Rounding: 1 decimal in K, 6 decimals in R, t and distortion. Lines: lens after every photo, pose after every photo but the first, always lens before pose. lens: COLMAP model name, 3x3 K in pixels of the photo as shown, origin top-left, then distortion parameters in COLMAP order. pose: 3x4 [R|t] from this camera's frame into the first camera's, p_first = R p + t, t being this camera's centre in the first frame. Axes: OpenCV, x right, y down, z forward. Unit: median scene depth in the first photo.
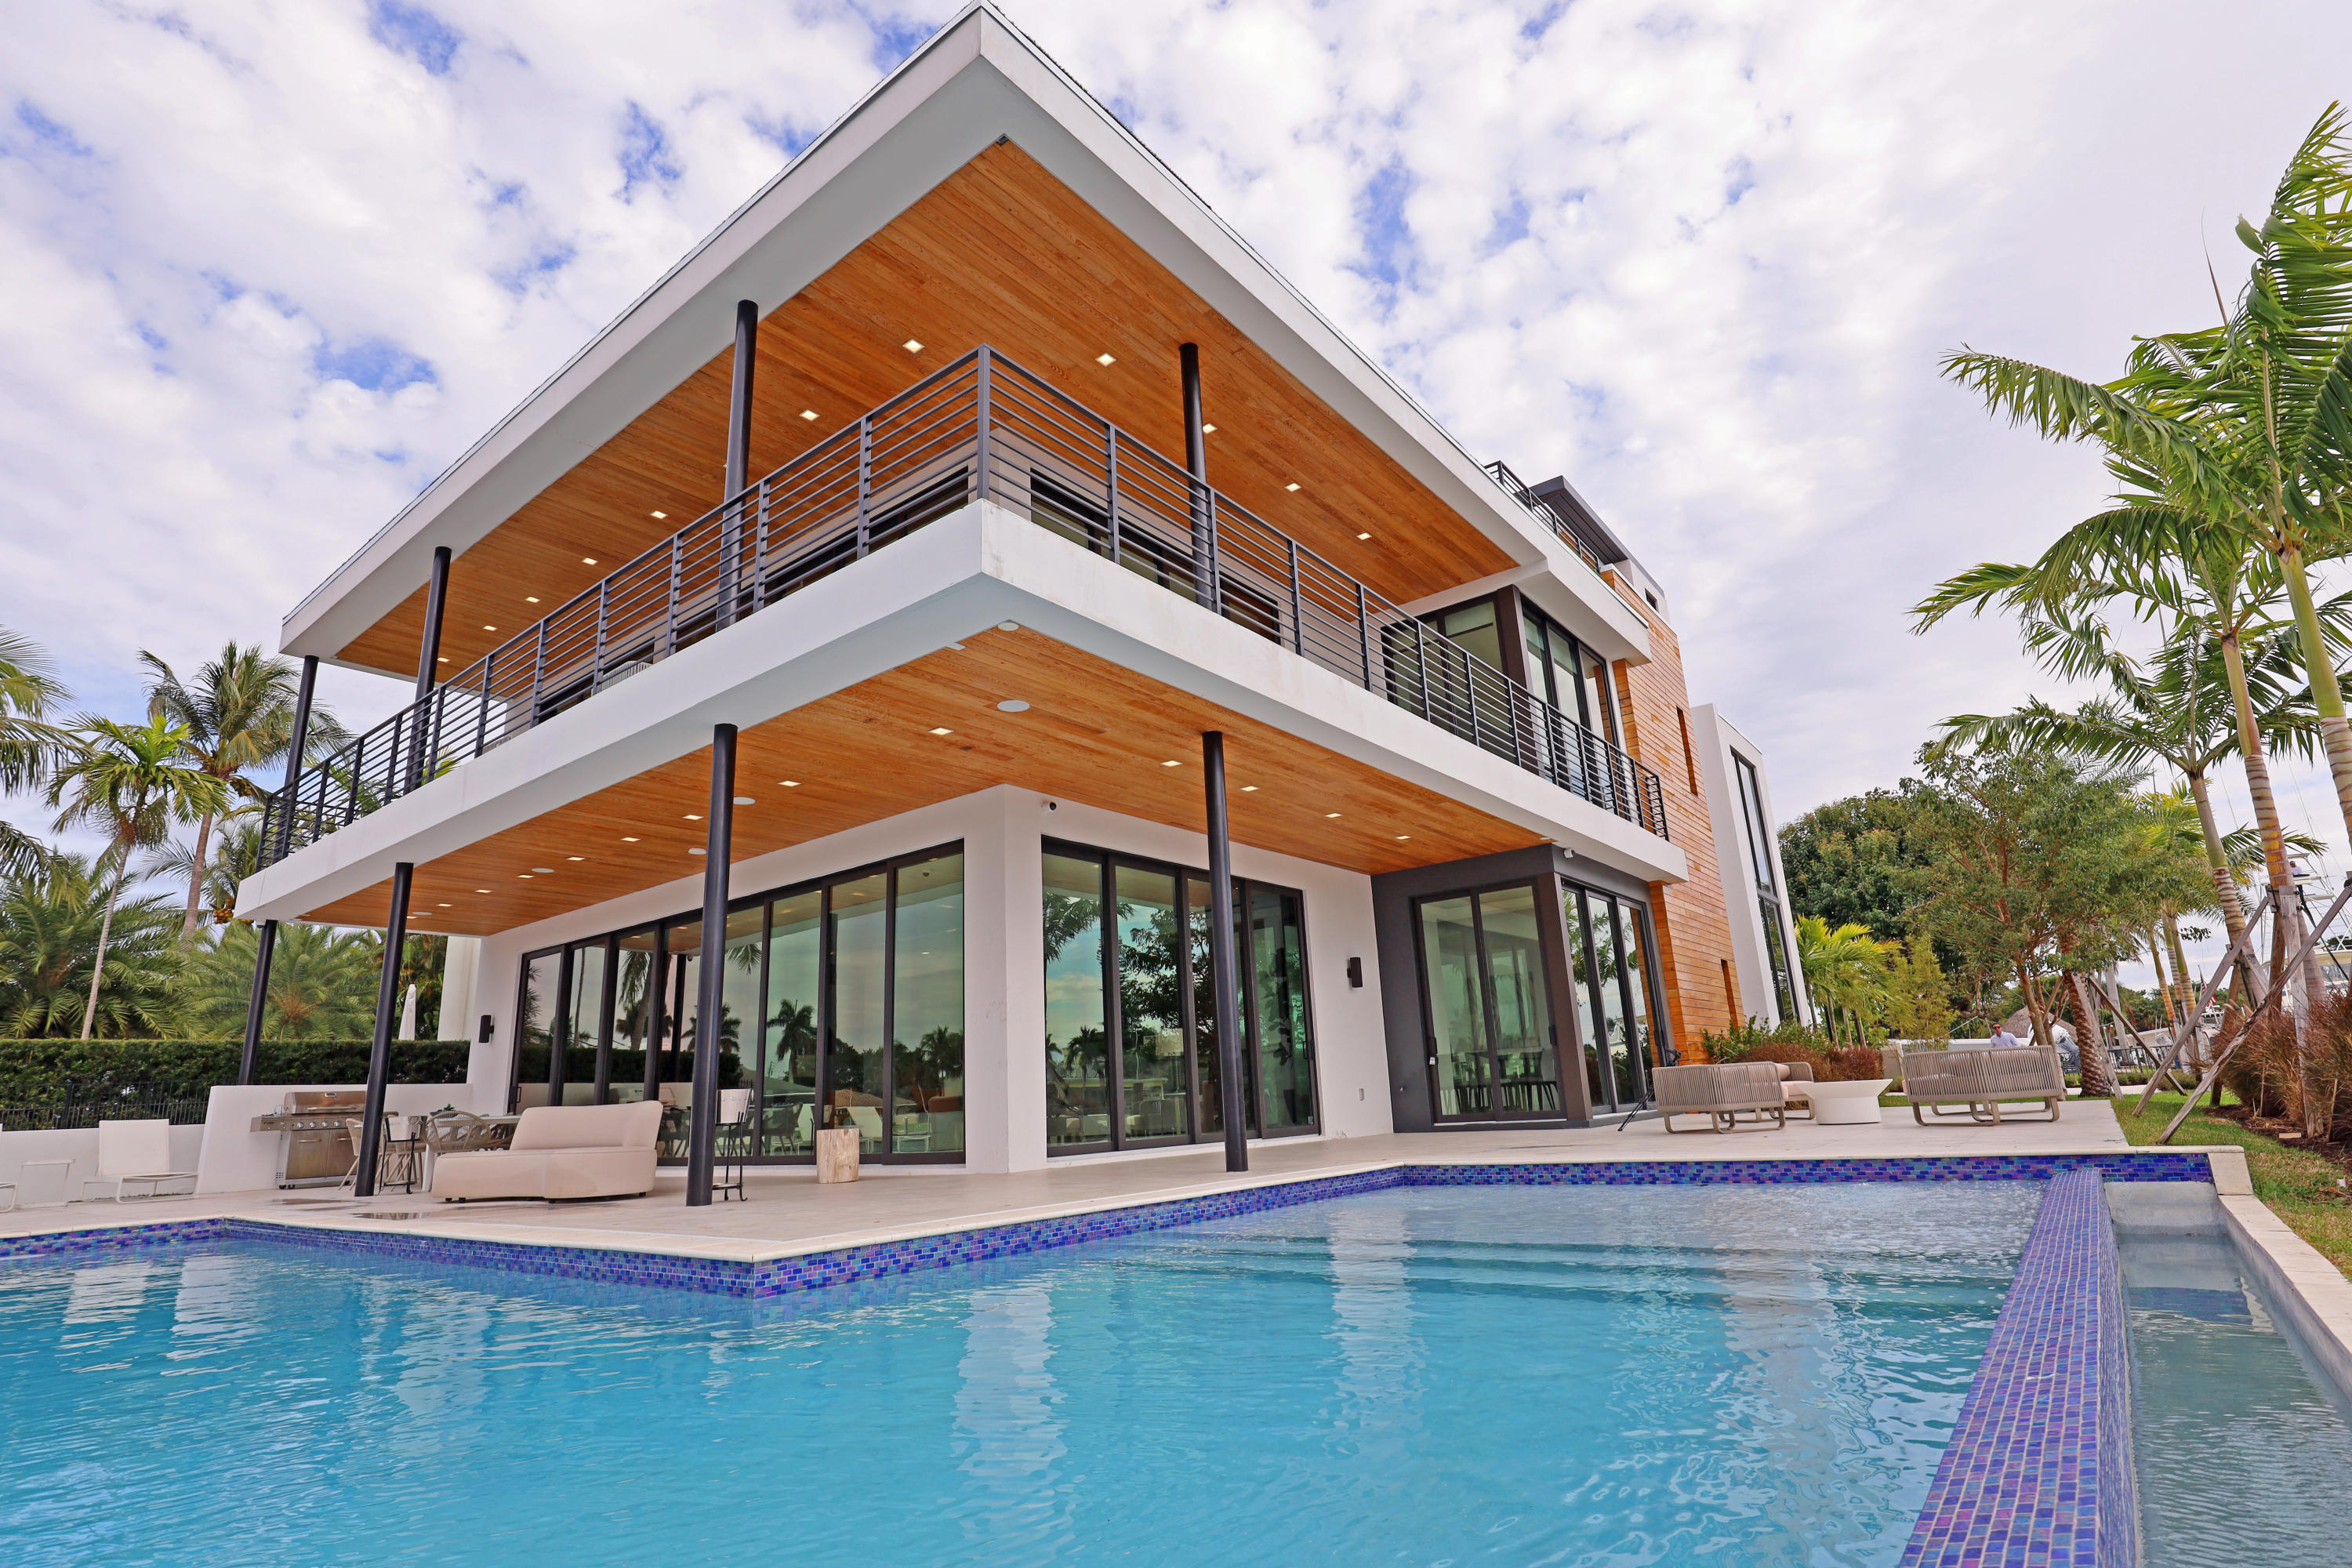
lens RADIAL K [[1141.8, 0, 1164.8], [0, 1141.8, 823.8], [0, 0, 1]] dist [-0.034427, 0.006022]
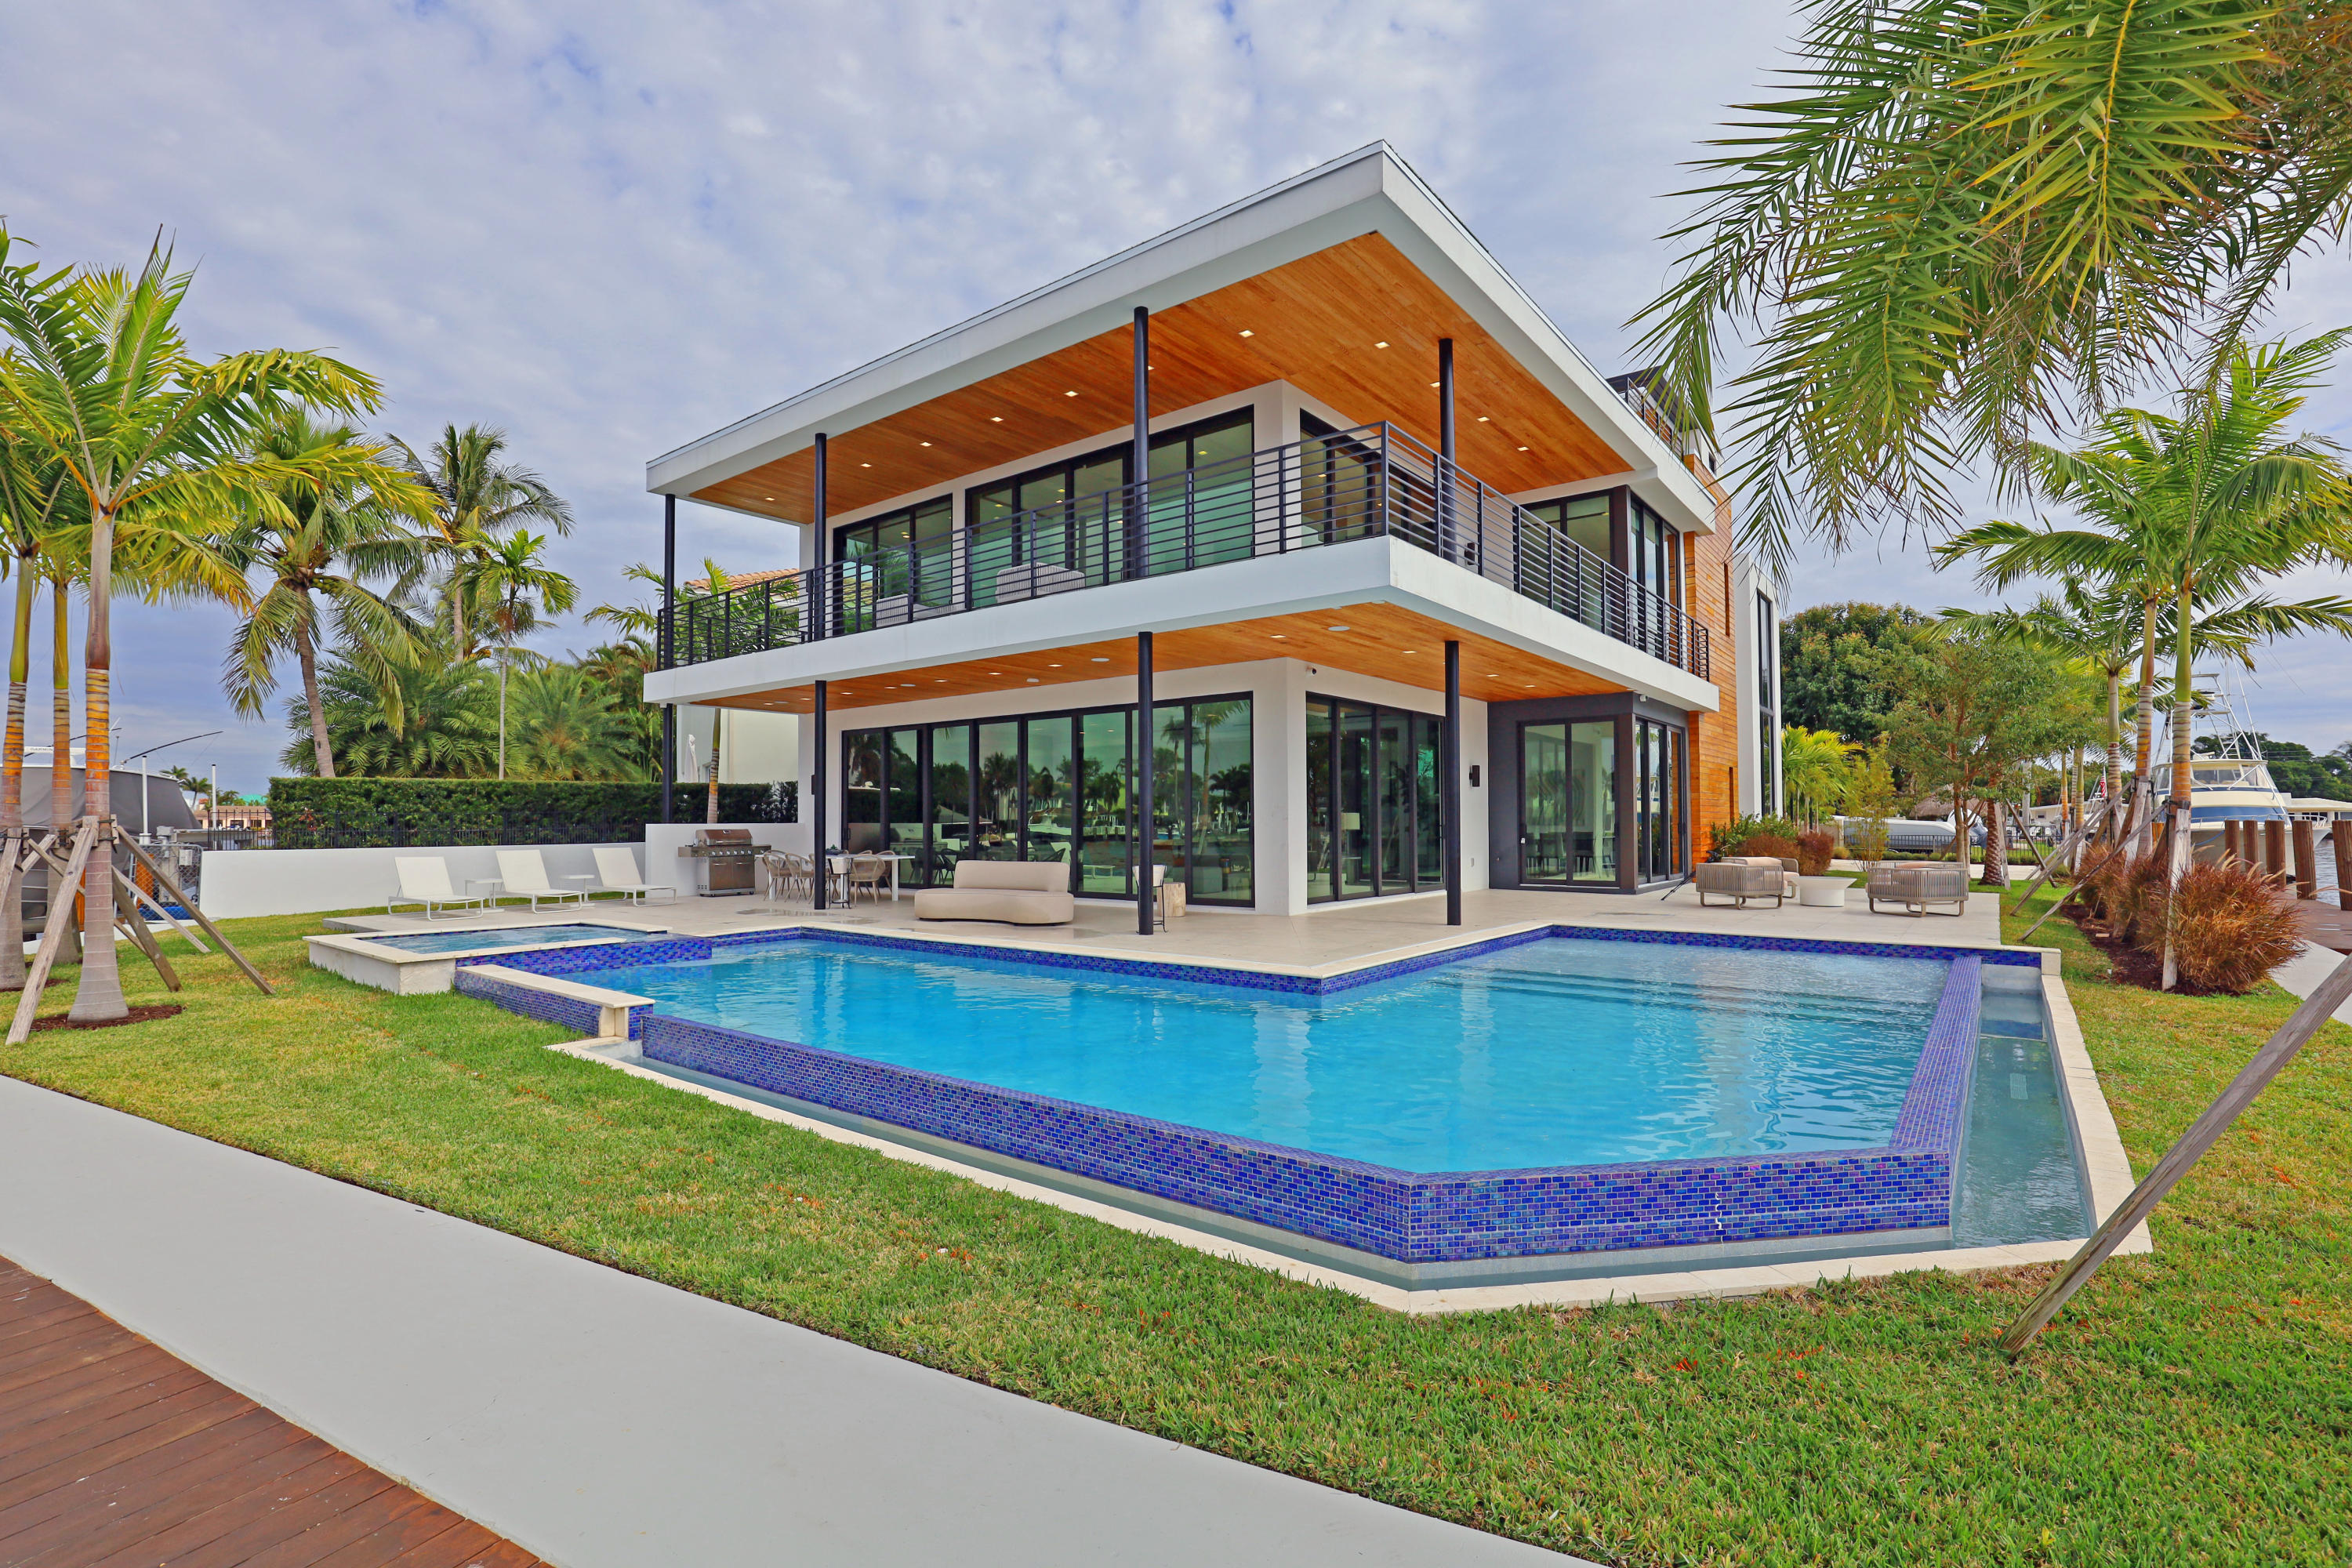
lens RADIAL K [[1068.7, 0, 1130.0], [0, 1068.7, 810.3], [0, 0, 1]] dist [-0.030028, -0.006866]
pose [[0.999006, 0.043154, -0.011153, -0.262095], [-0.039295, 0.970818, 0.236575, -0.131917], [0.021036, -0.235902, 0.971549, -0.304130]]
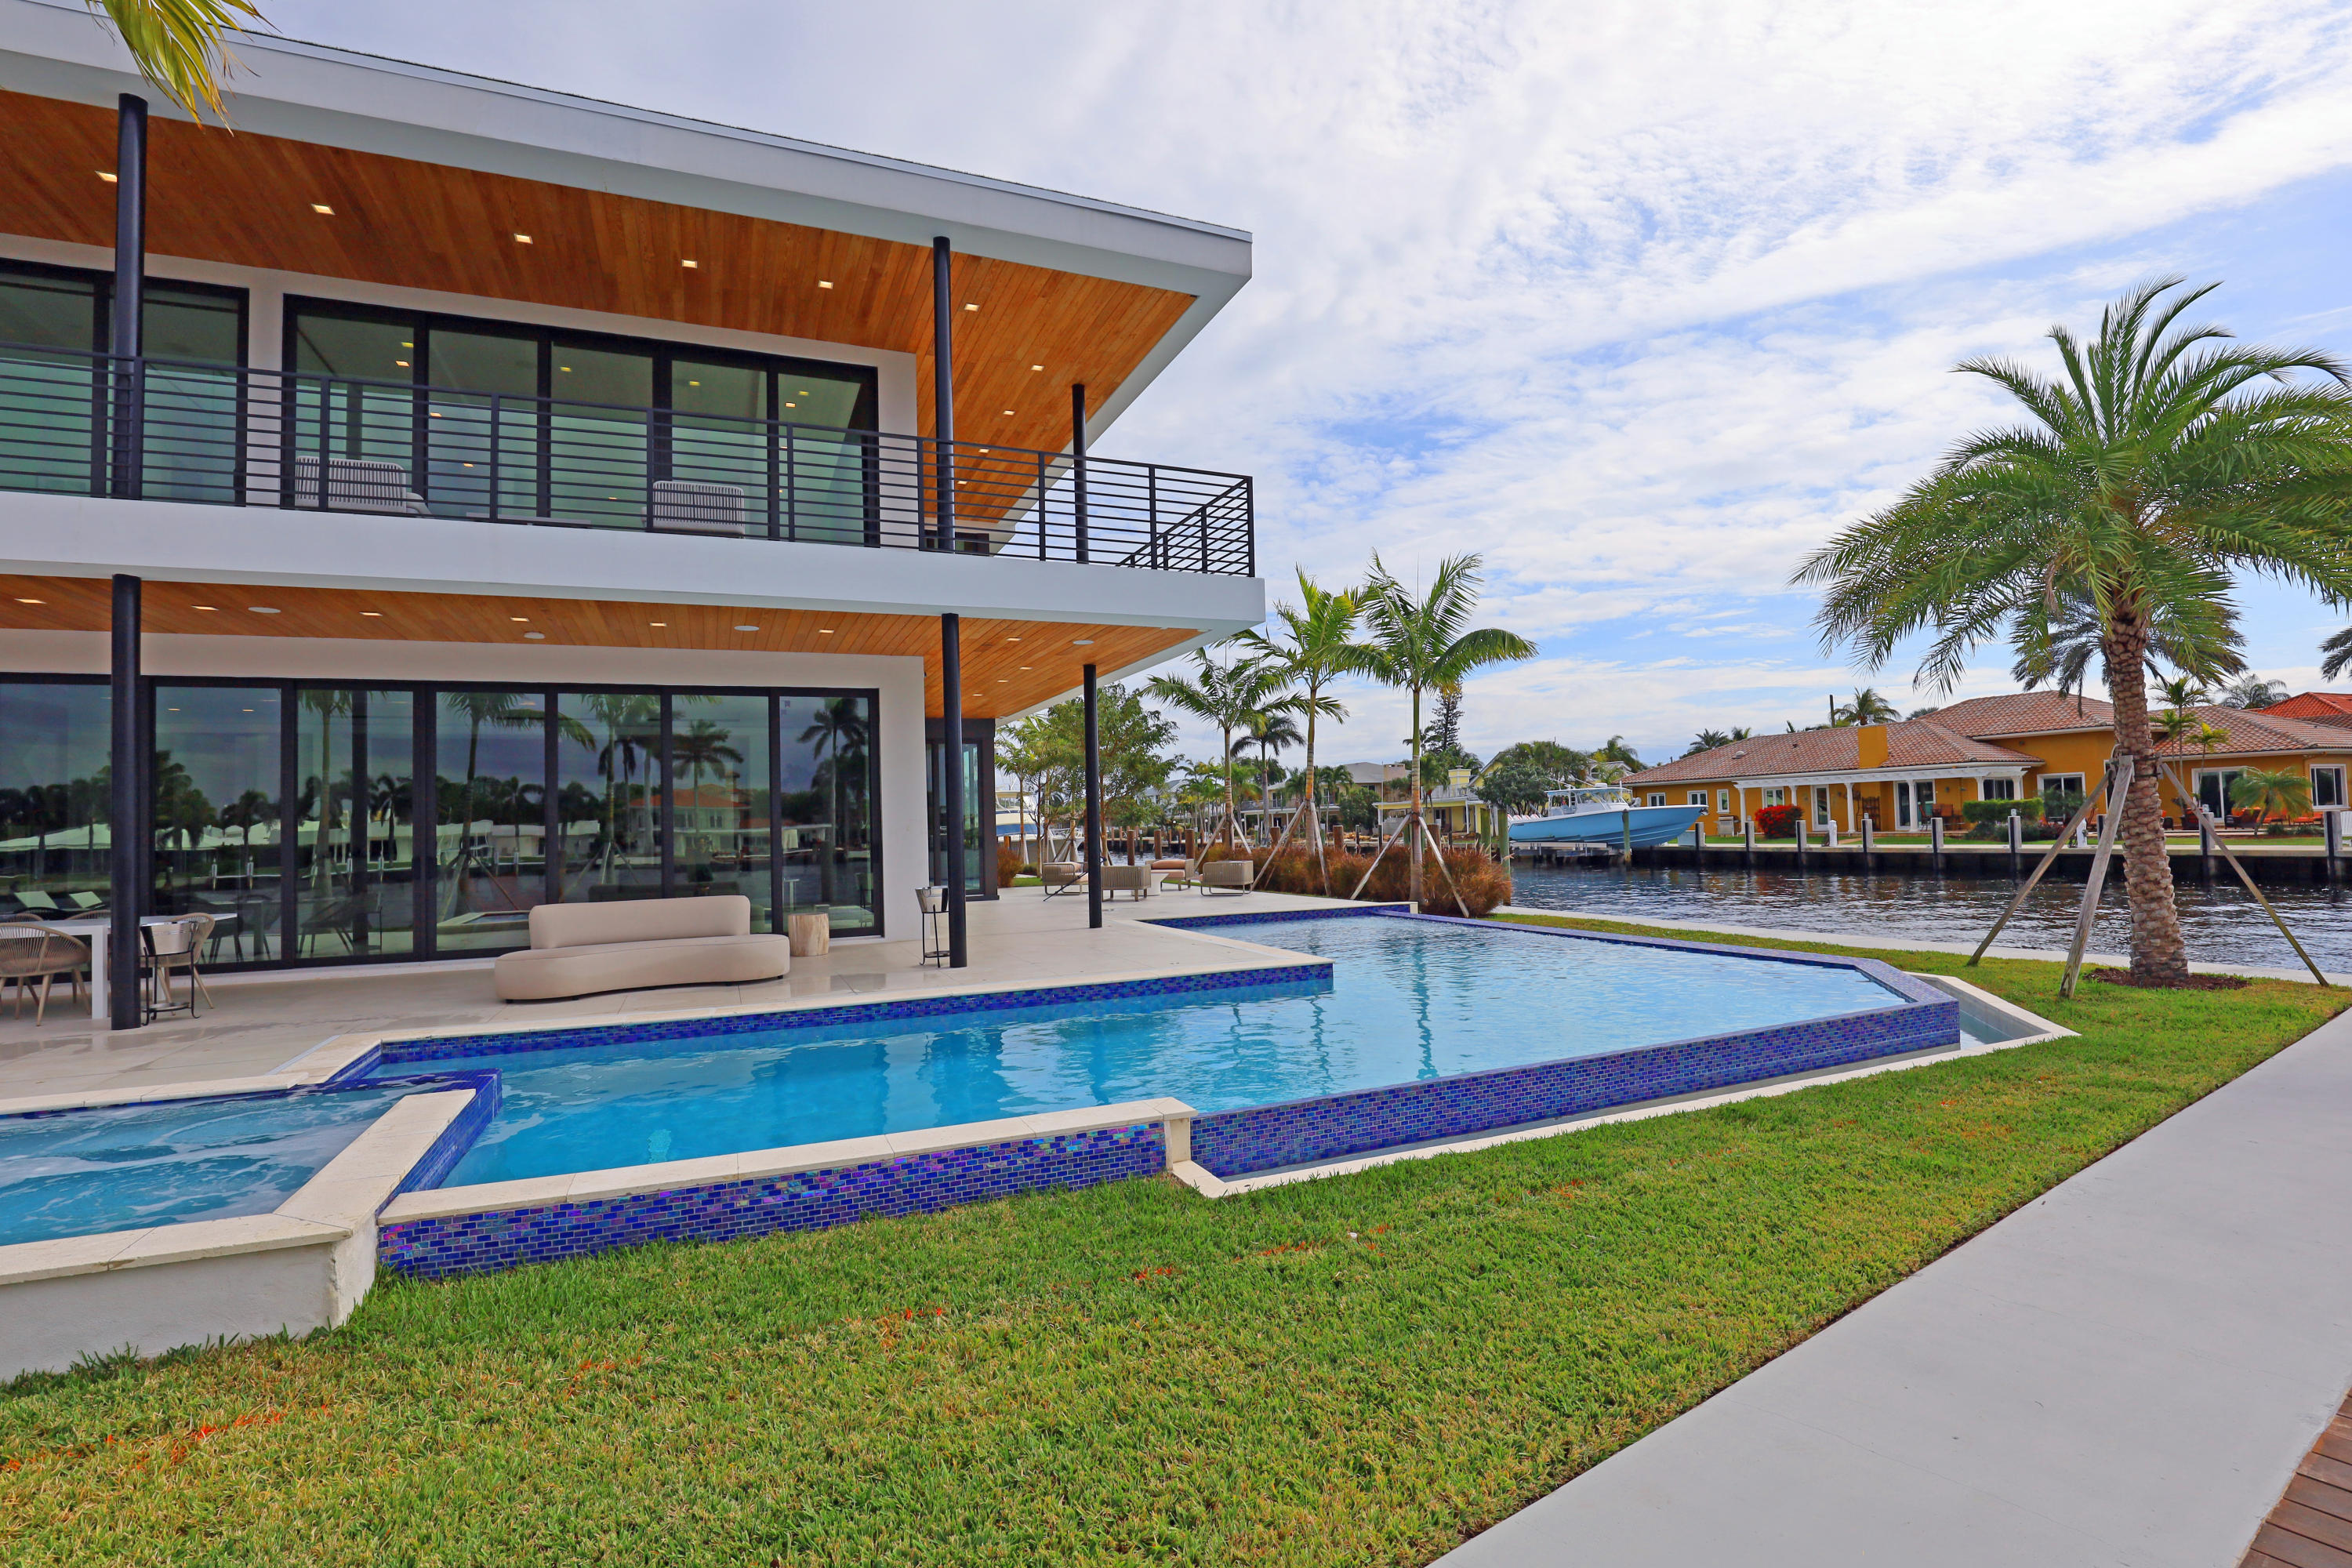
lens RADIAL K [[1068.7, 0, 1130.0], [0, 1068.7, 810.3], [0, 0, 1]] dist [-0.030028, -0.006866]
pose [[0.487463, 0.052403, 0.871570, -0.933378], [-0.209076, 0.976163, 0.058243, 0.016425], [-0.847742, -0.210616, 0.486800, 0.134917]]
